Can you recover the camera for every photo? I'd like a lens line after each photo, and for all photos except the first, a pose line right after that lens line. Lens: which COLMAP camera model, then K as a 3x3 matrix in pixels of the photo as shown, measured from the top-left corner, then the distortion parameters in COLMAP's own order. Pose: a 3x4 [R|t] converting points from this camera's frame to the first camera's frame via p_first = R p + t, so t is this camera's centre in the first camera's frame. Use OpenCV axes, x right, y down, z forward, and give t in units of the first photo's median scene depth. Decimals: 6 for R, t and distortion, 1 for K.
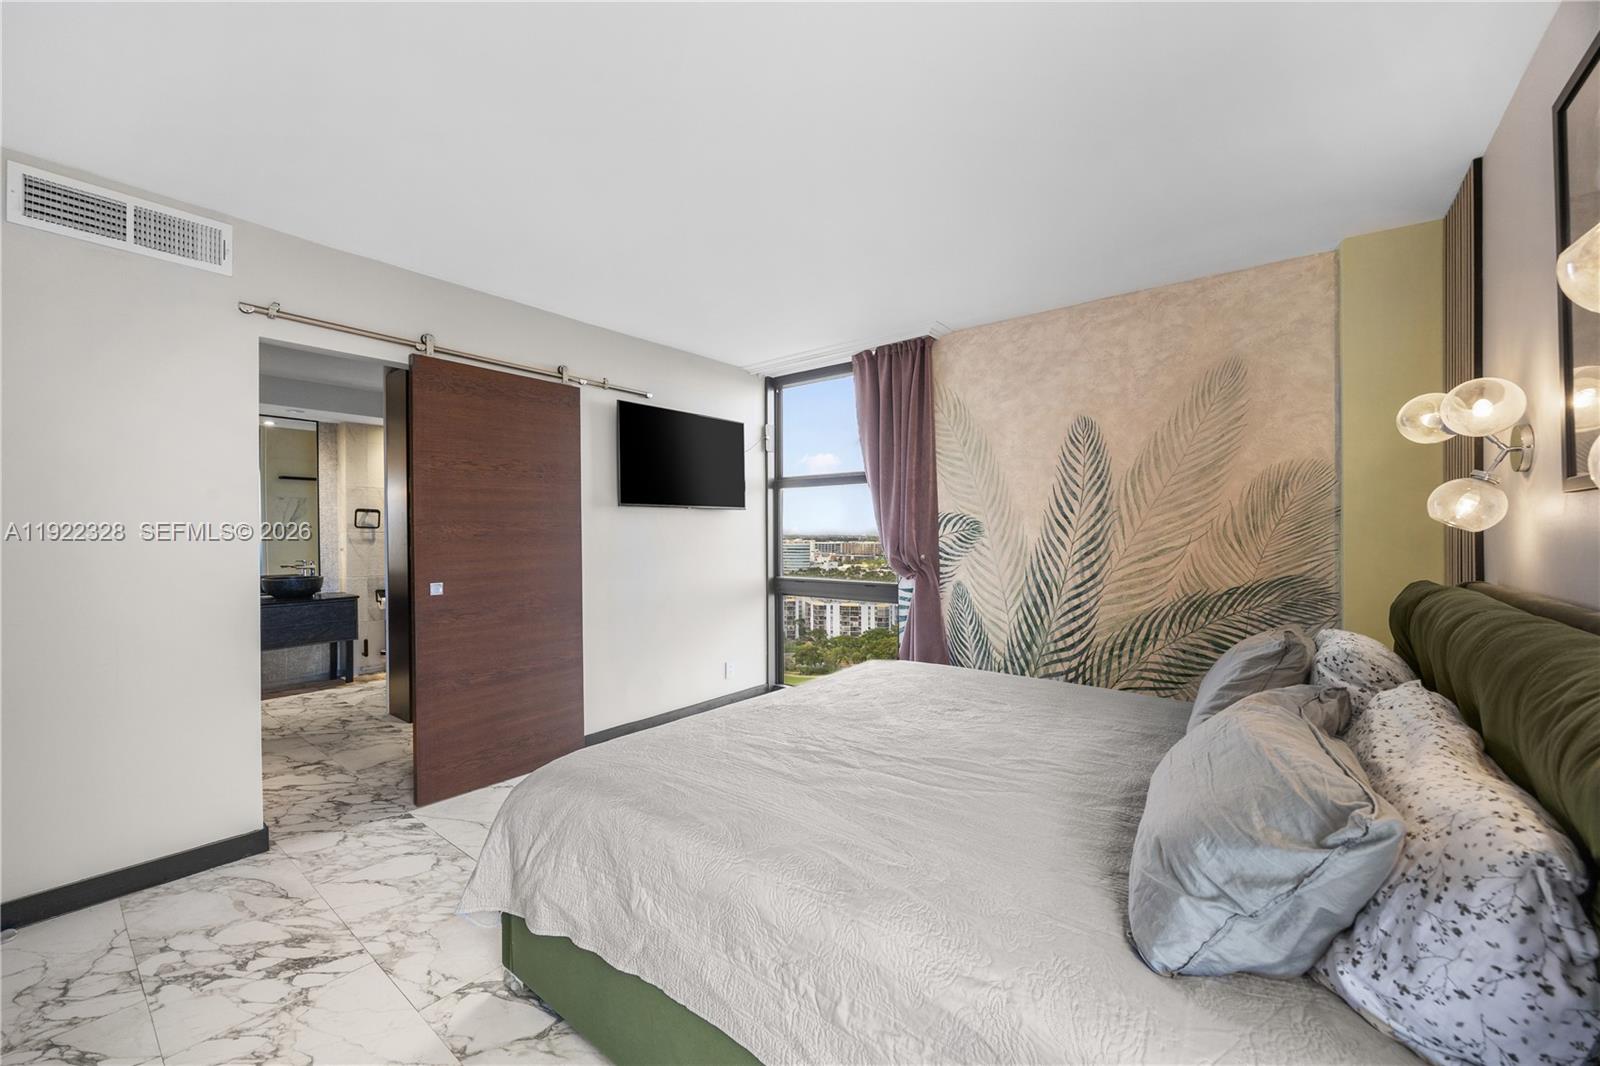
lens RADIAL K [[640.4, 0, 801.2], [0, 640.4, 535.8], [0, 0, 1]] dist [-0.001471, 0.000159]
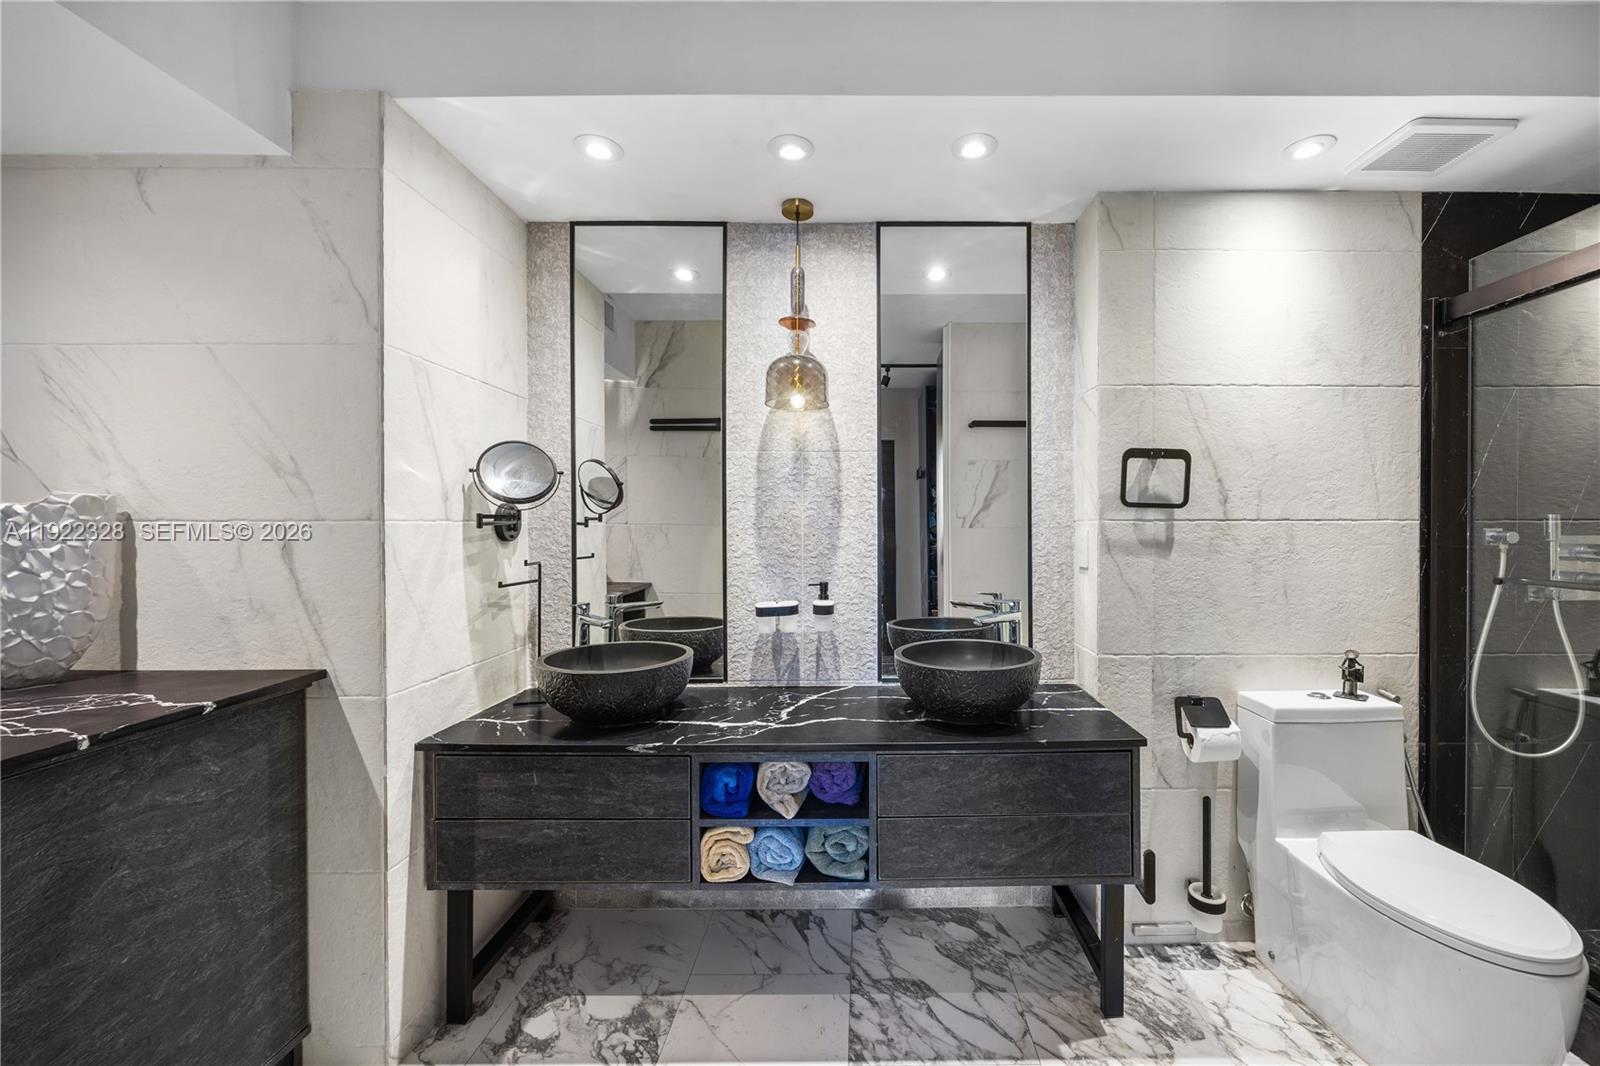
lens RADIAL K [[640.4, 0, 808.1], [0, 640.4, 532.2], [0, 0, 1]] dist [-0.001471, 0.000159]
pose [[0.564542, 0.008915, -0.825356, -0.509638], [-0.006608, 0.999958, 0.006281, -0.000127], [0.825378, 0.001908, 0.564577, 0.670837]]
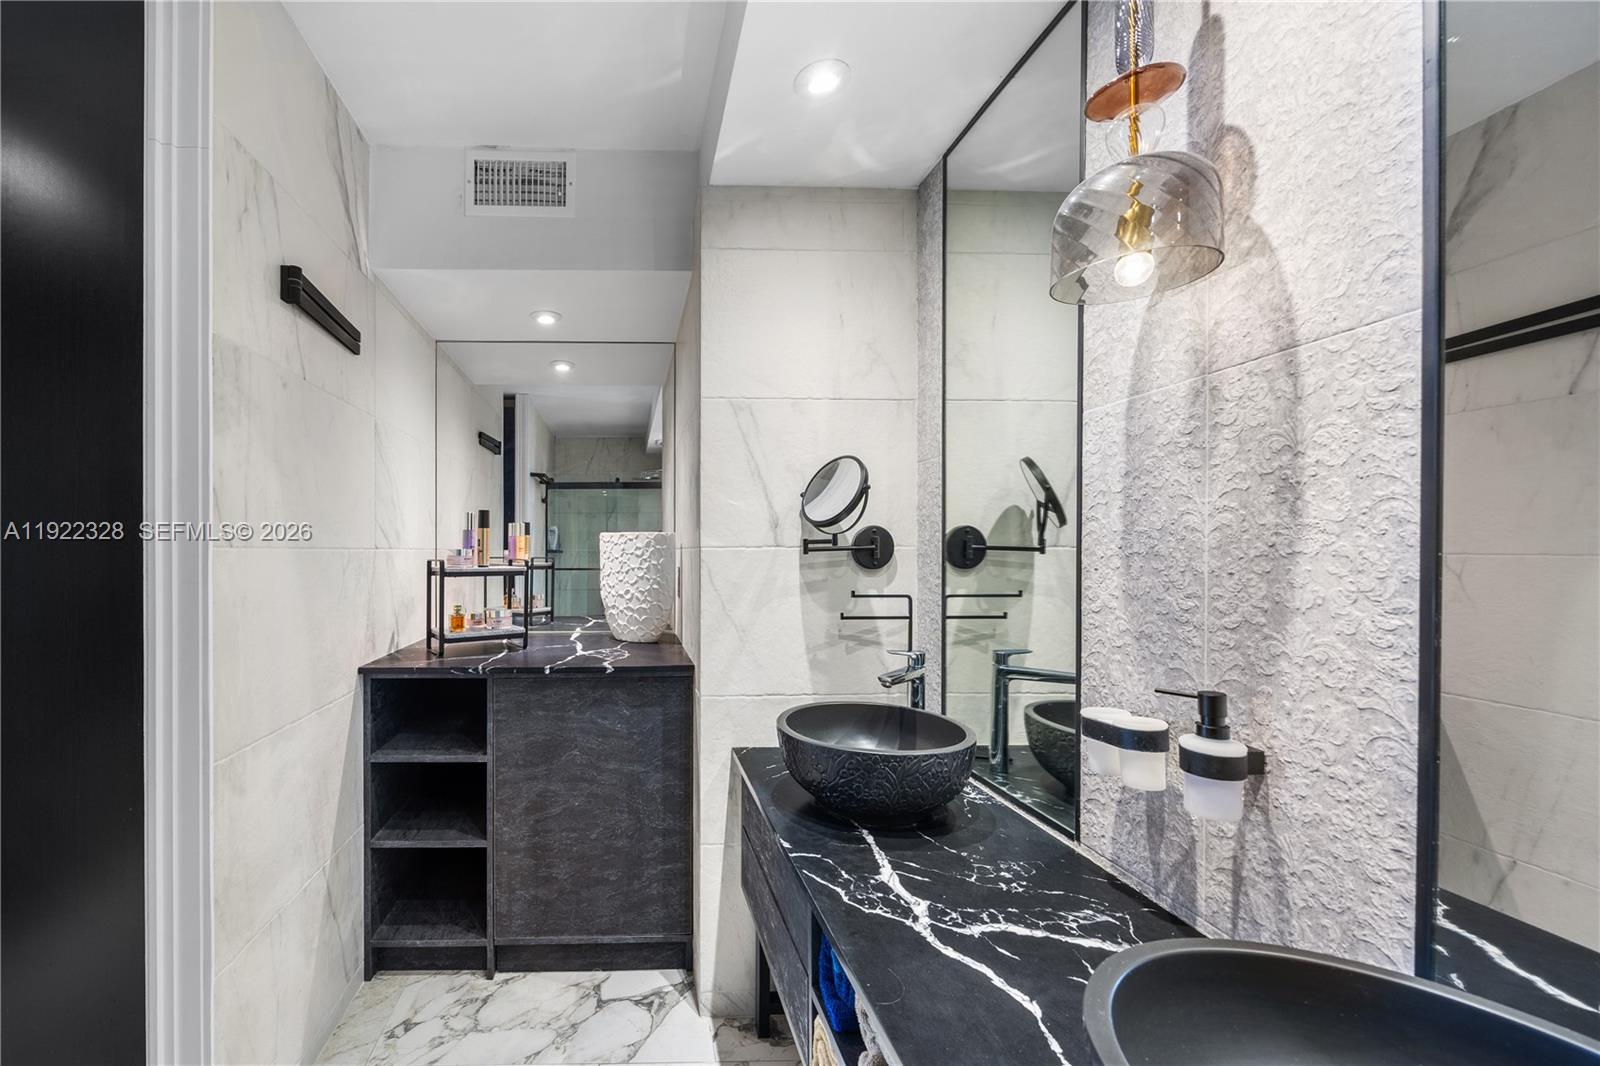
lens RADIAL K [[723.6, 0, 795.9], [0, 723.6, 558.6], [0, 0, 1]] dist [-0.004223, -0.000096]
pose [[-0.781395, 0.008039, -0.623985, -0.698921], [-0.002330, 0.999872, 0.015800, -0.003319], [0.624032, 0.013801, -0.781277, 1.112417]]
